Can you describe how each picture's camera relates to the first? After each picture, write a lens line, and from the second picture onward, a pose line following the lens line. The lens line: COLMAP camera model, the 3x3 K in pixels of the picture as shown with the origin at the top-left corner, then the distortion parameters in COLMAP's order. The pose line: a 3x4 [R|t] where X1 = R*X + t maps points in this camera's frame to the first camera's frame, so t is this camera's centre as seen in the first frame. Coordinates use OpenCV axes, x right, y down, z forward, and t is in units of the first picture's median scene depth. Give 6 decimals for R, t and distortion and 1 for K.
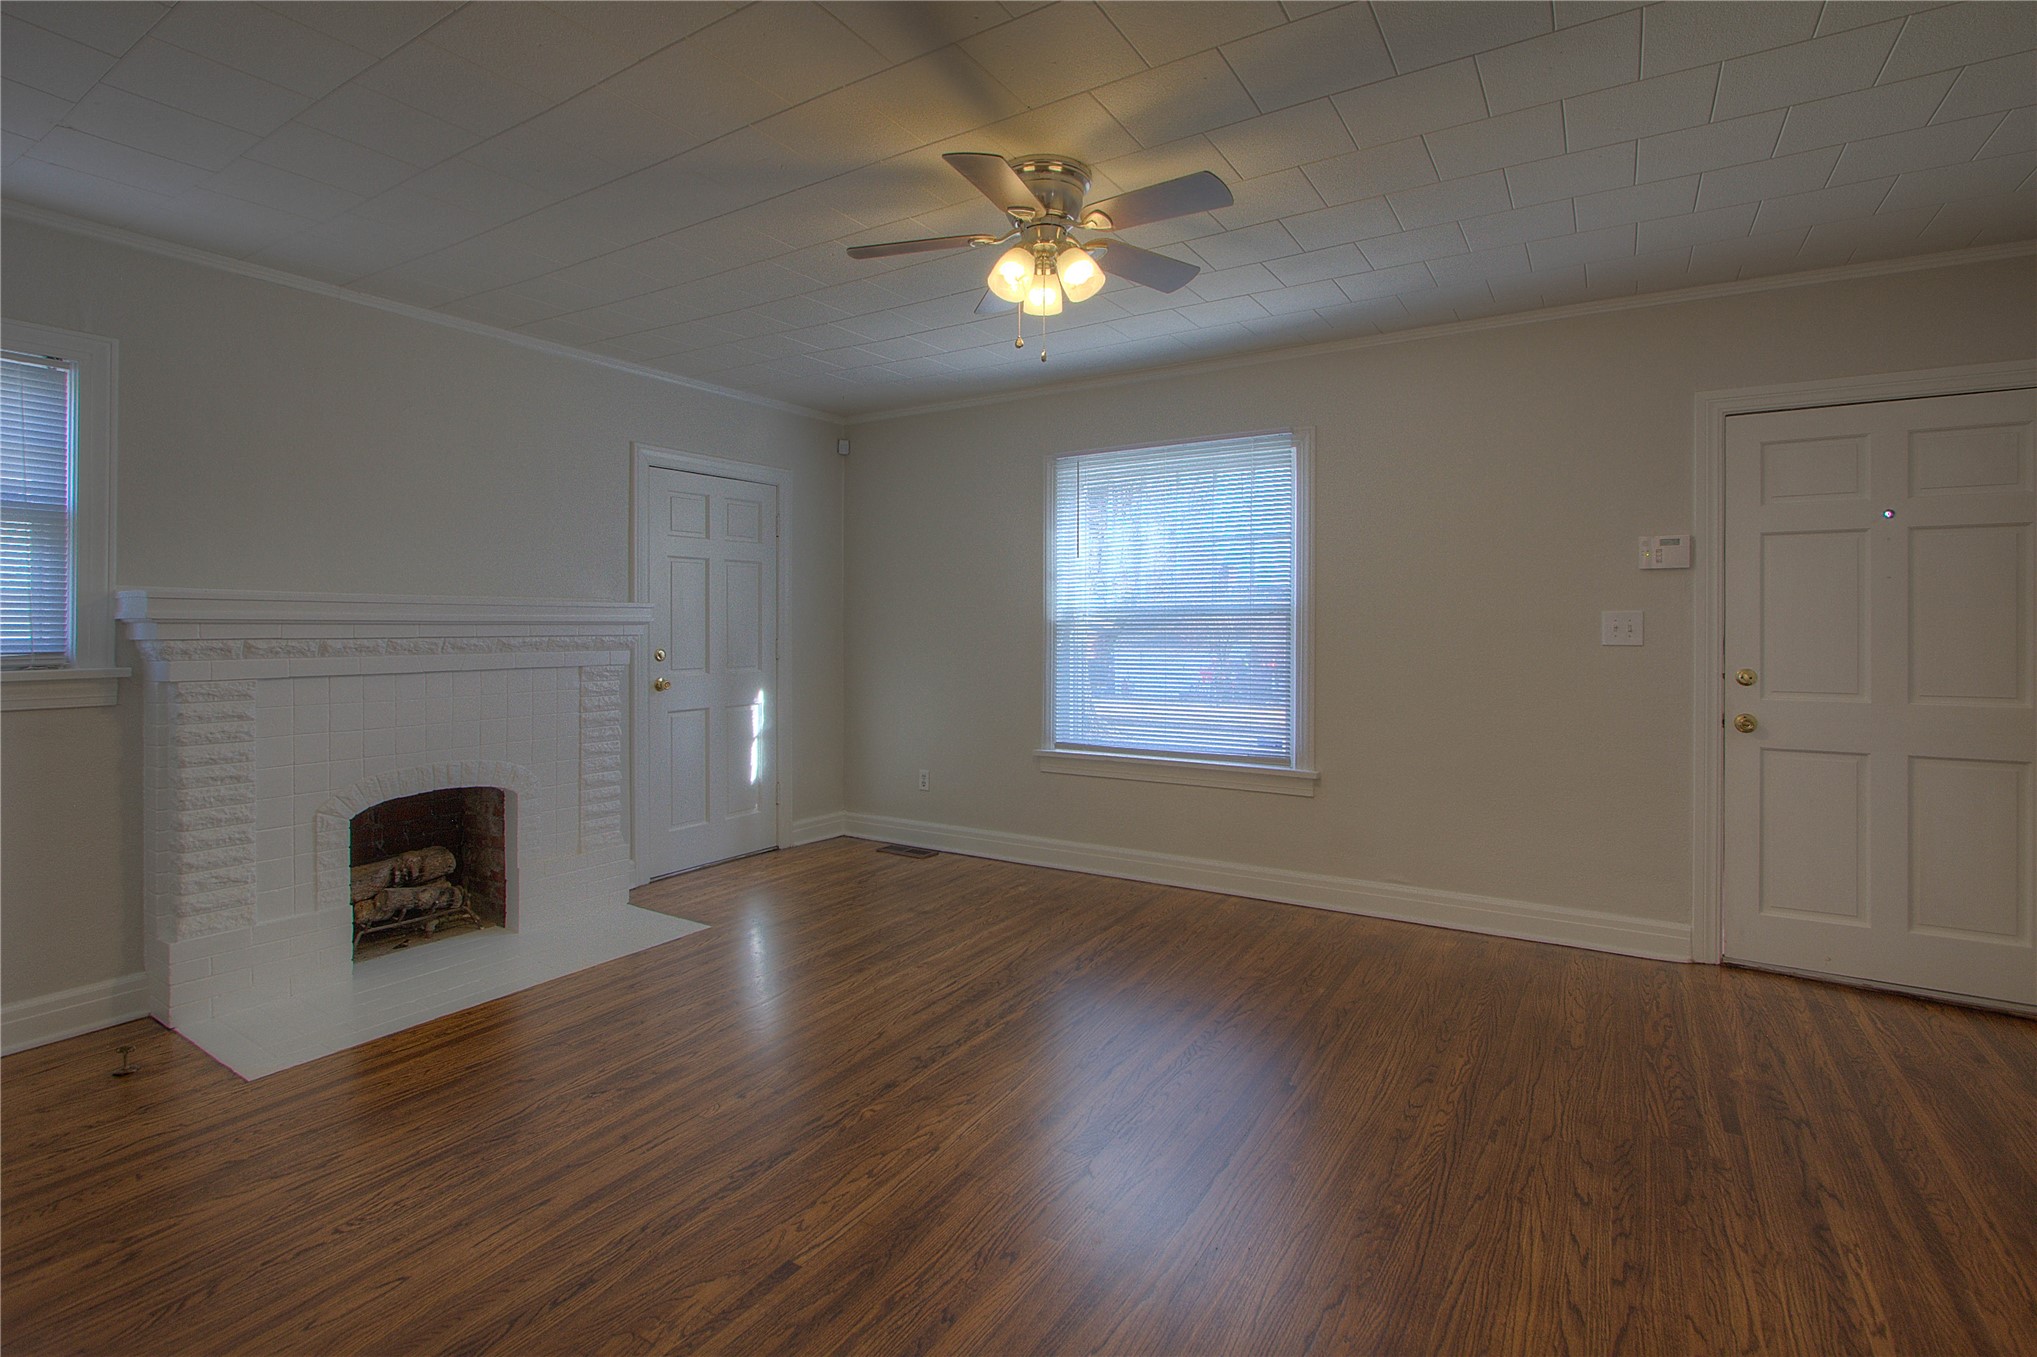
lens RADIAL K [[972.5, 0, 1046.7], [0, 972.5, 622.6], [0, 0, 1]] dist [-0.013757, 0.001403]
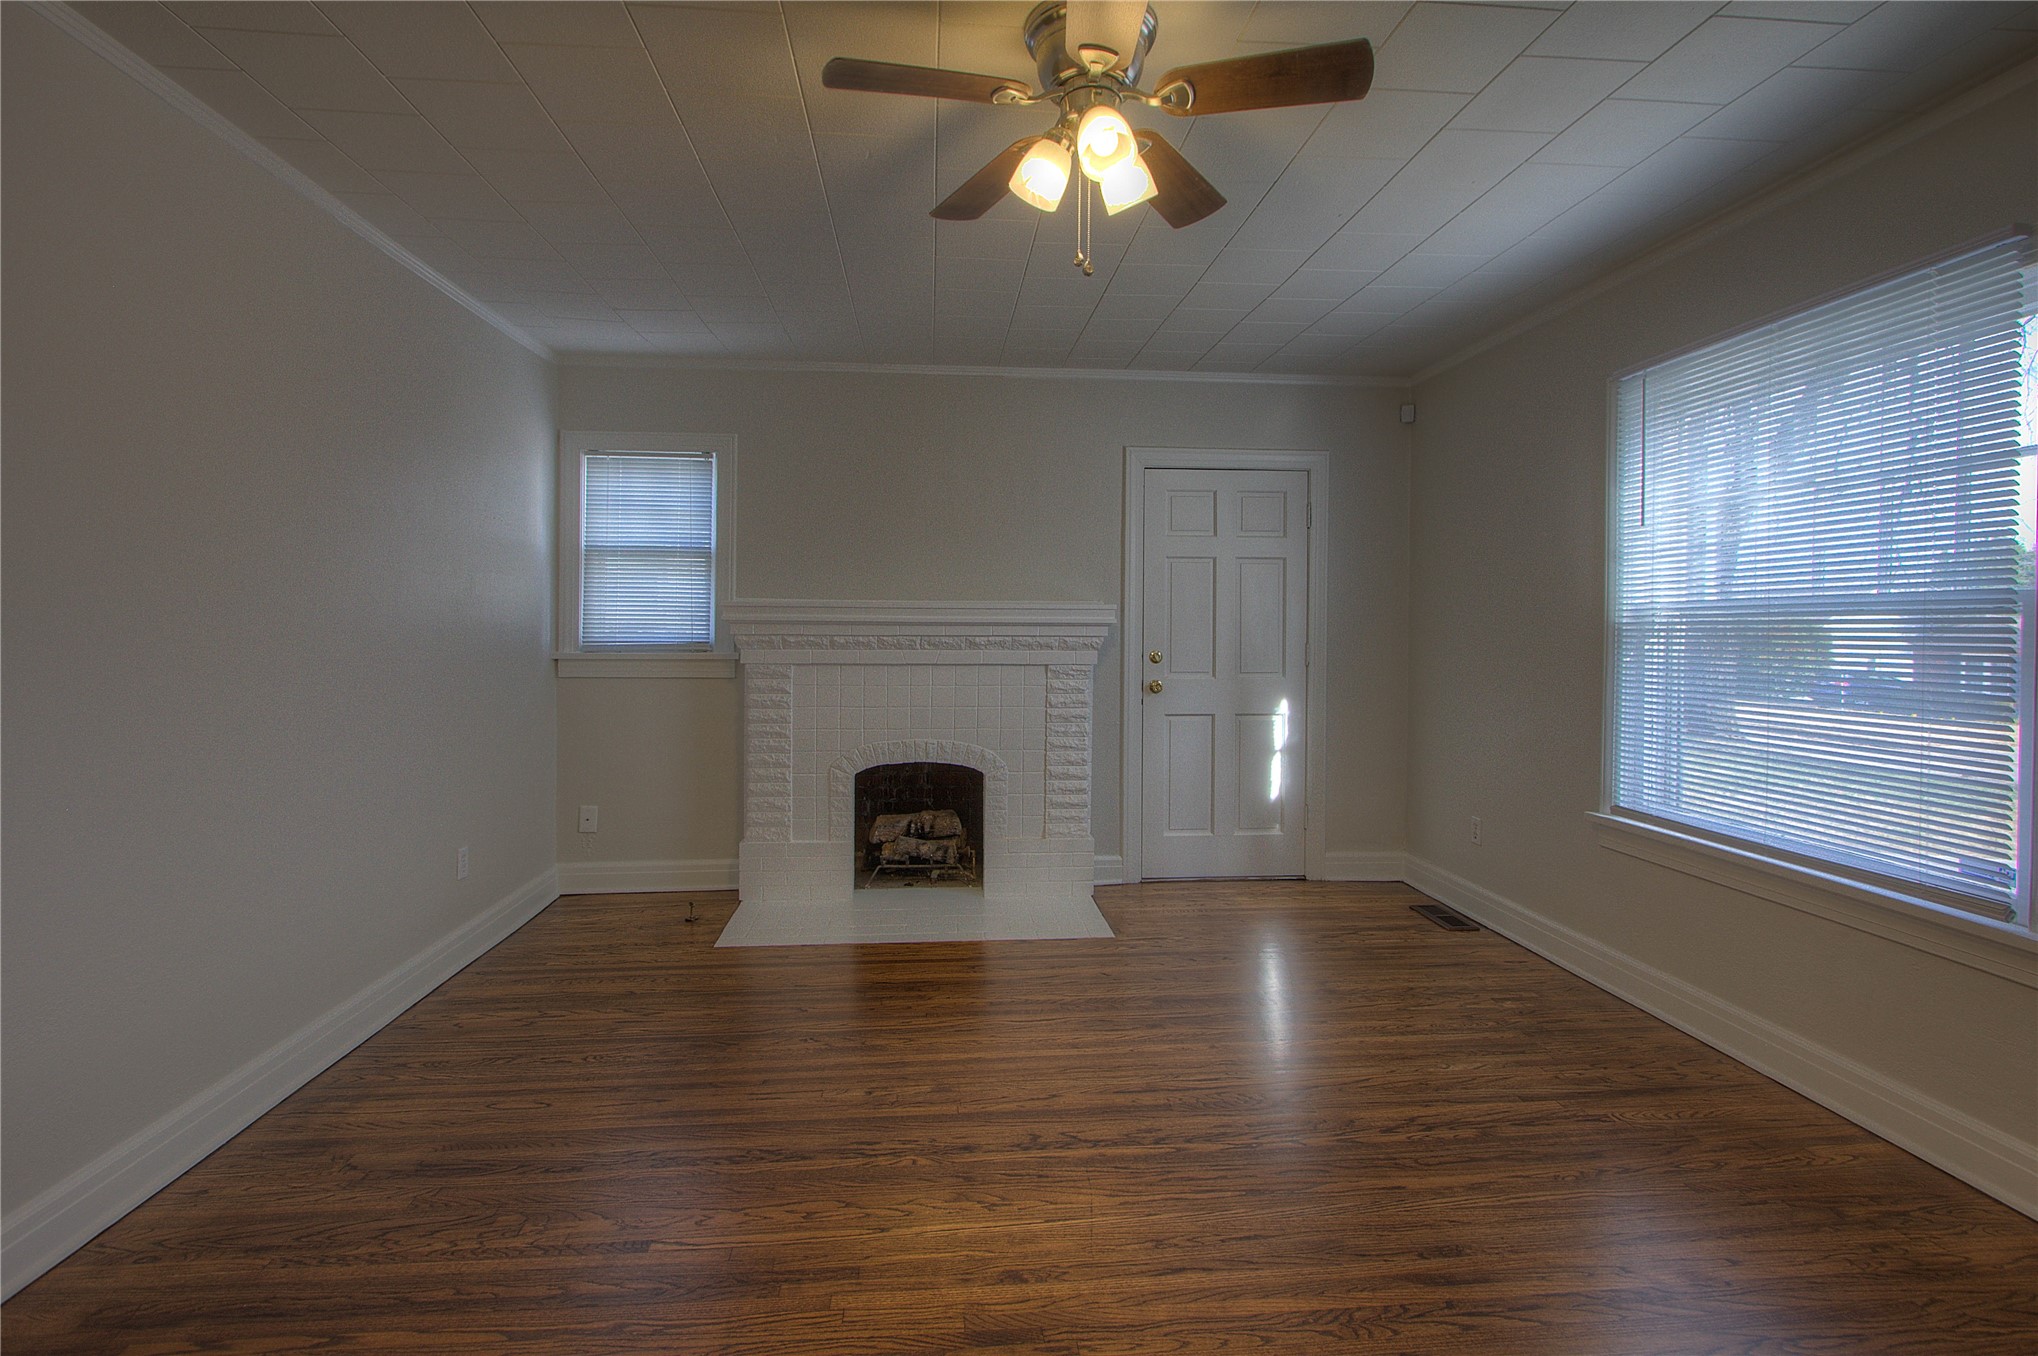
lens RADIAL K [[973.0, 0, 1001.6], [0, 973.0, 633.7], [0, 0, 1]] dist [-0.013757, 0.001403]
pose [[0.579846, 0.010247, -0.814662, 0.439473], [-0.002842, 0.999940, 0.010555, -0.000807], [0.814721, -0.003805, 0.579840, 0.395560]]
